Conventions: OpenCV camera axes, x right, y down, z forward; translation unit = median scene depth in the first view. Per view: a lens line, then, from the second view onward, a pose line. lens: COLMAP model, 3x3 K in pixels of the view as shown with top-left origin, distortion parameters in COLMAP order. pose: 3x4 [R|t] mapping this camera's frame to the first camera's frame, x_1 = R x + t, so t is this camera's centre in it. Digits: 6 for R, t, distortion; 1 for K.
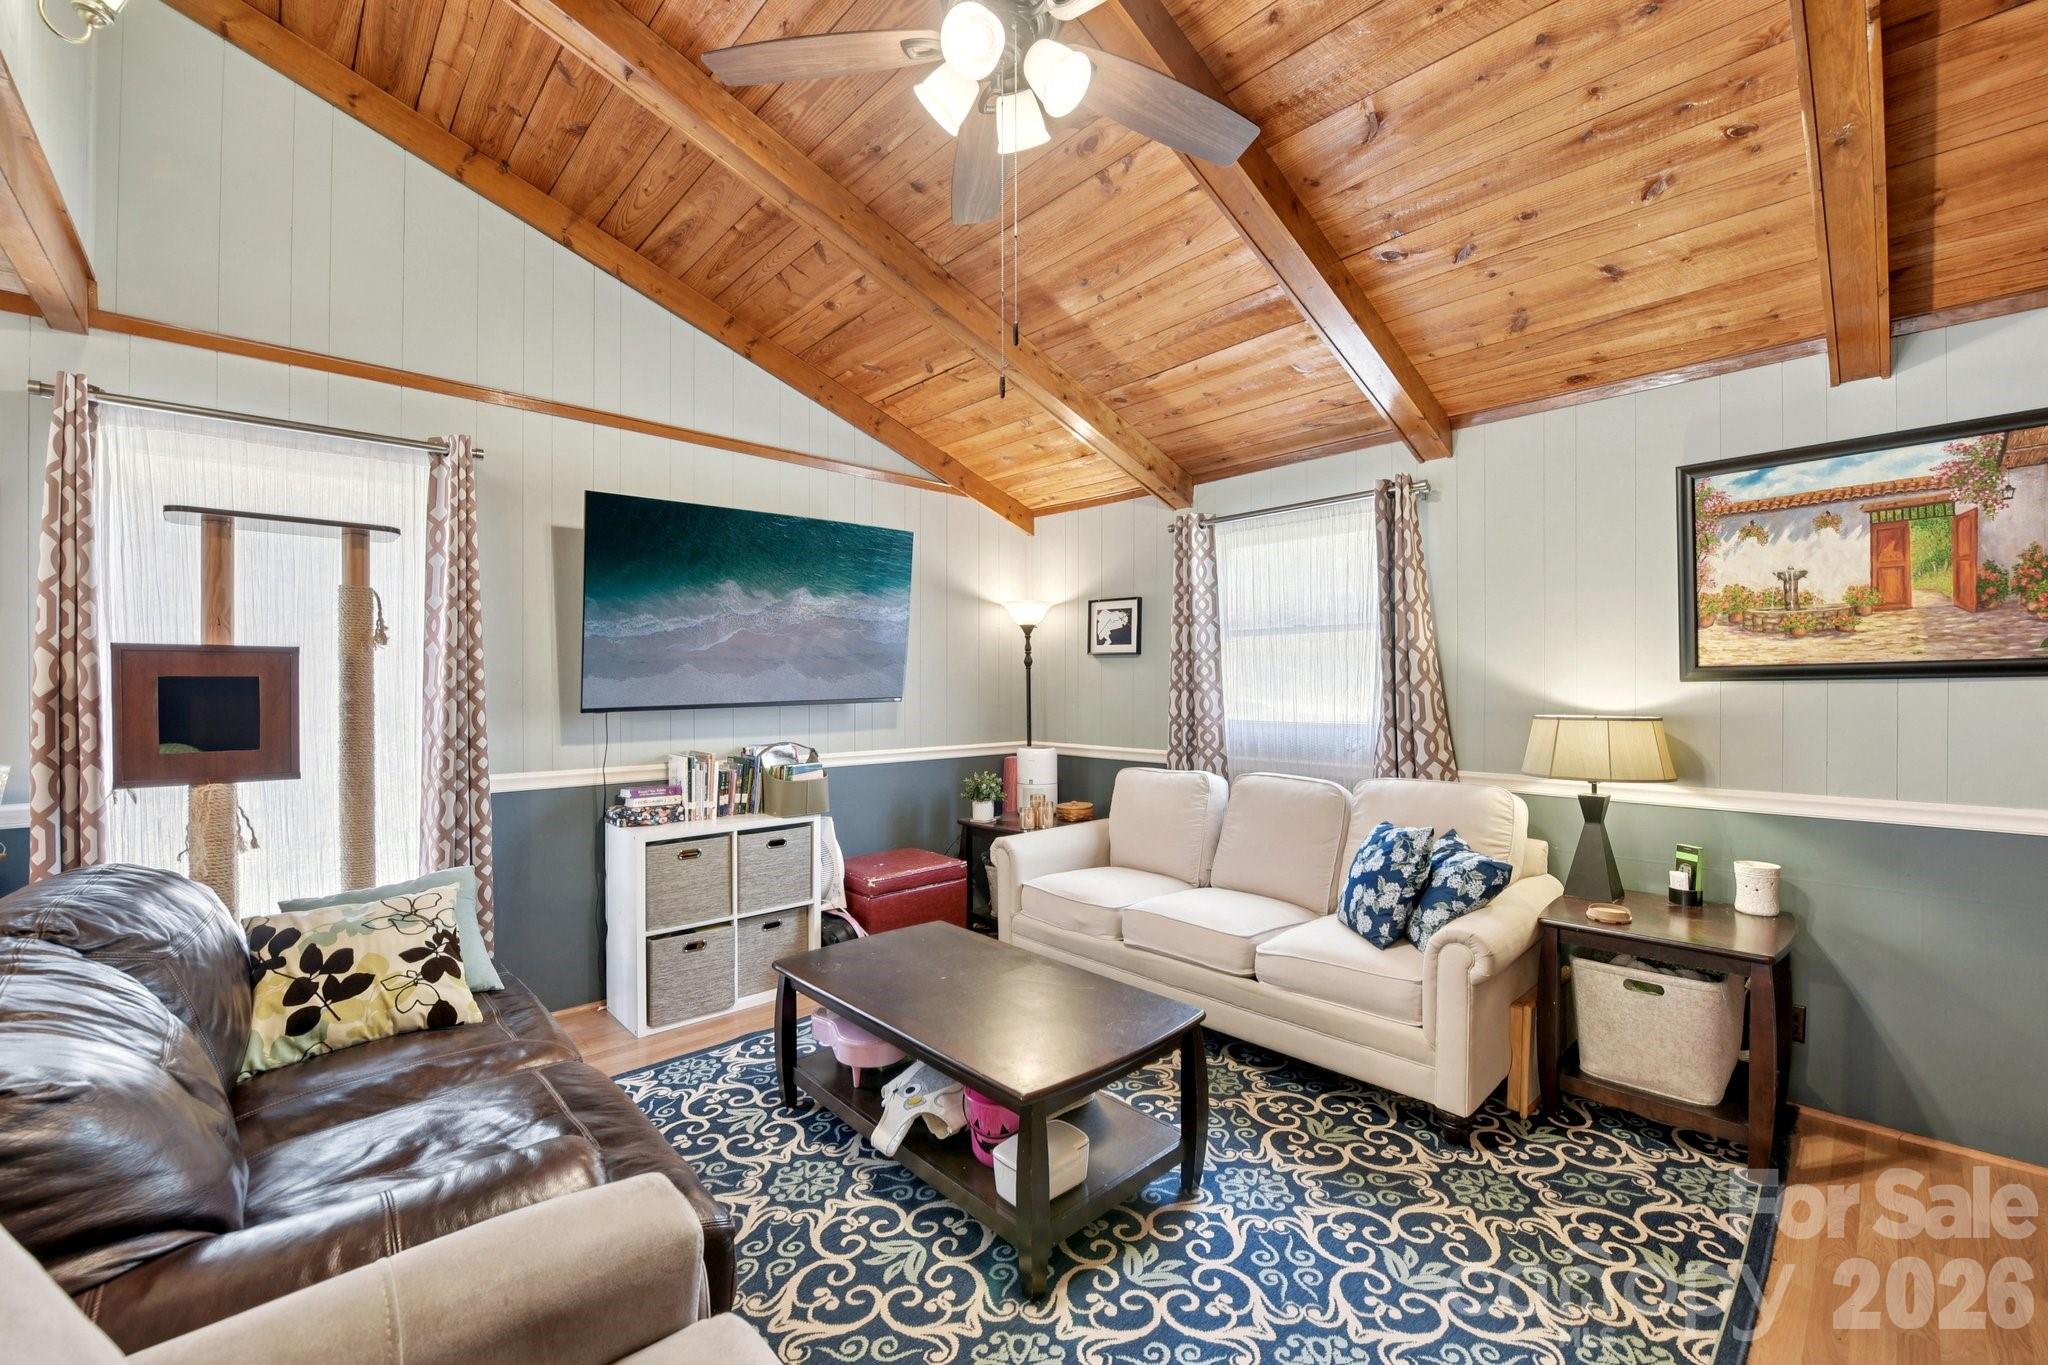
lens RADIAL K [[823.7, 0, 1024.2], [0, 823.7, 686.9], [0, 0, 1]] dist [-0.012812, -0.000364]
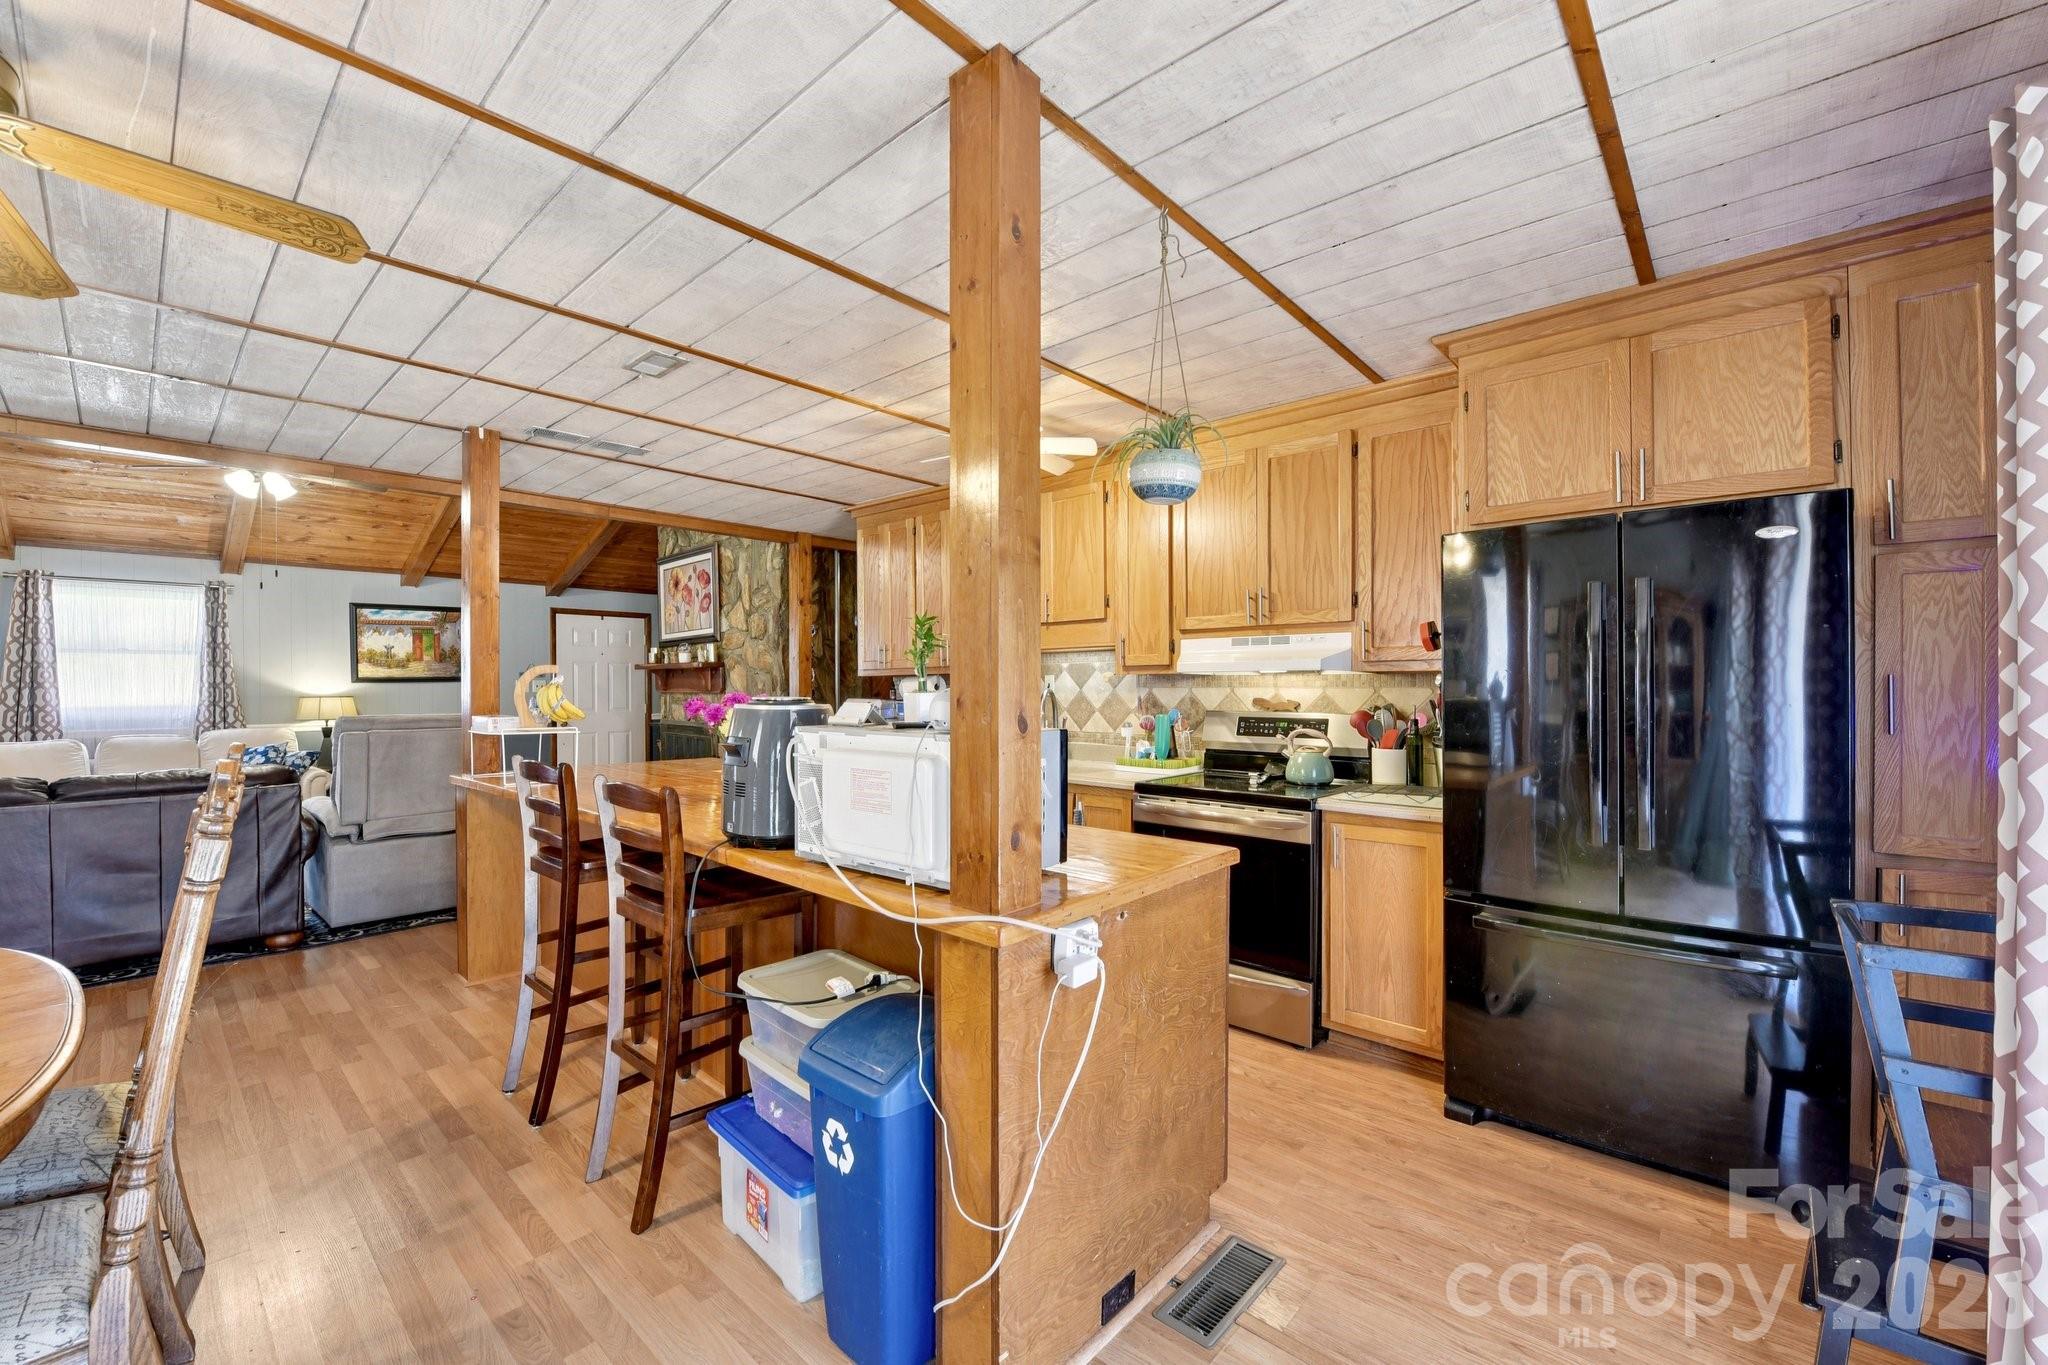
lens RADIAL K [[823.7, 0, 1024.3], [0, 823.7, 687.2], [0, 0, 1]] dist [-0.012812, -0.000364]
pose [[-0.083606, 0.000607, 0.996499, -1.926159], [0.007905, 0.999969, 0.000055, 0.022921], [-0.996468, 0.007882, -0.083608, -0.915133]]
